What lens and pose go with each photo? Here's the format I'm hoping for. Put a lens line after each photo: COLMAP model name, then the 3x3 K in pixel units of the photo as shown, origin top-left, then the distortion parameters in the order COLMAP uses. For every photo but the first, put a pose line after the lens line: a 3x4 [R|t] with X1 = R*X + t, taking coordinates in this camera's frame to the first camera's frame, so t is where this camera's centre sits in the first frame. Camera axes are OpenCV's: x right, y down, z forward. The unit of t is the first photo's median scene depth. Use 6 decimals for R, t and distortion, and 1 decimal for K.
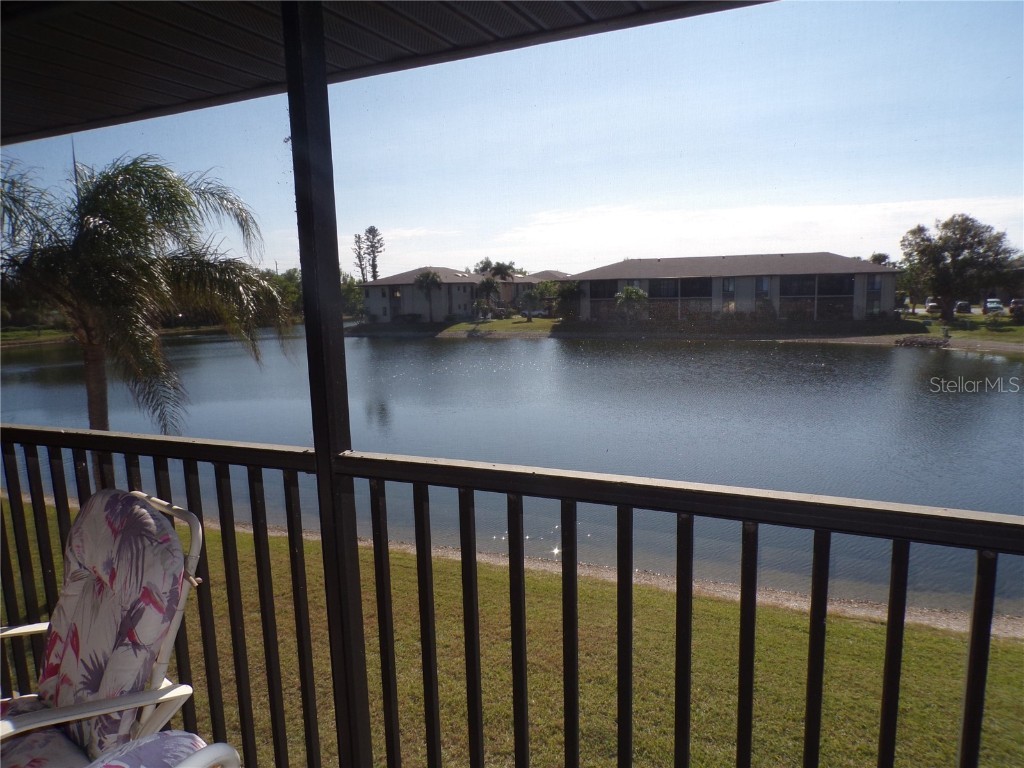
lens RADIAL K [[695.3, 0, 509.2], [0, 695.3, 382.6], [0, 0, 1]] dist [0.001154, 0.015258]
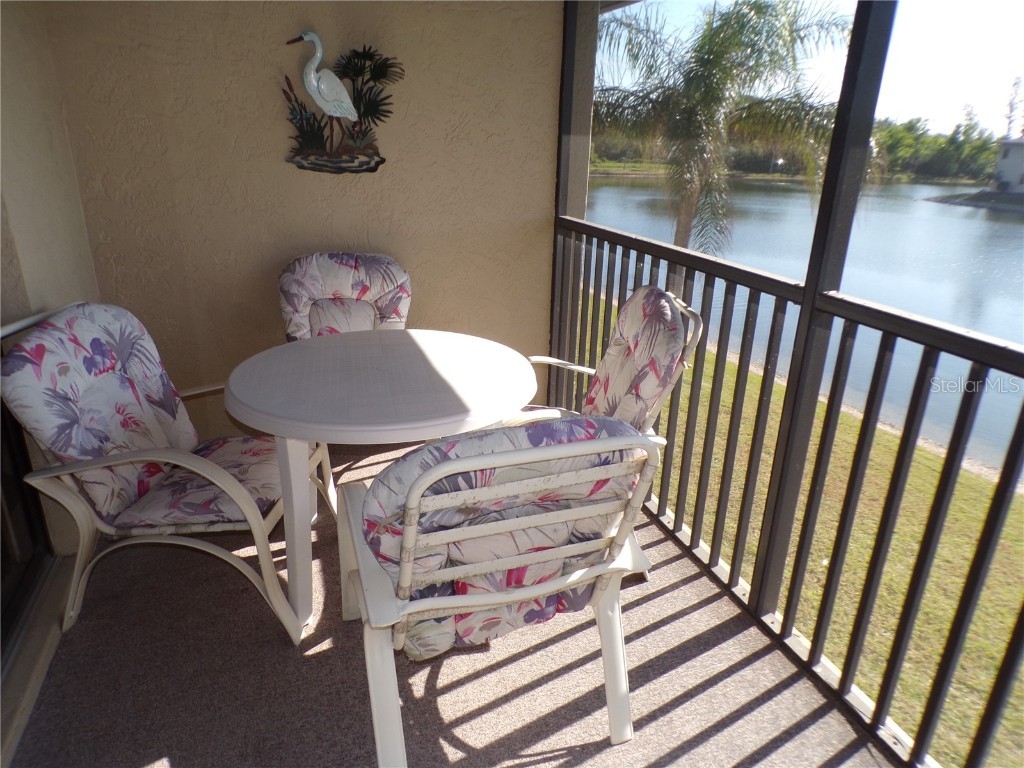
lens RADIAL K [[695.3, 0, 512.0], [0, 695.3, 385.8], [0, 0, 1]] dist [0.001154, 0.015258]
pose [[0.699272, 0.302920, -0.647501, 0.154390], [-0.160807, 0.949221, 0.270409, 0.023868], [0.696534, -0.084967, 0.712475, -0.131801]]
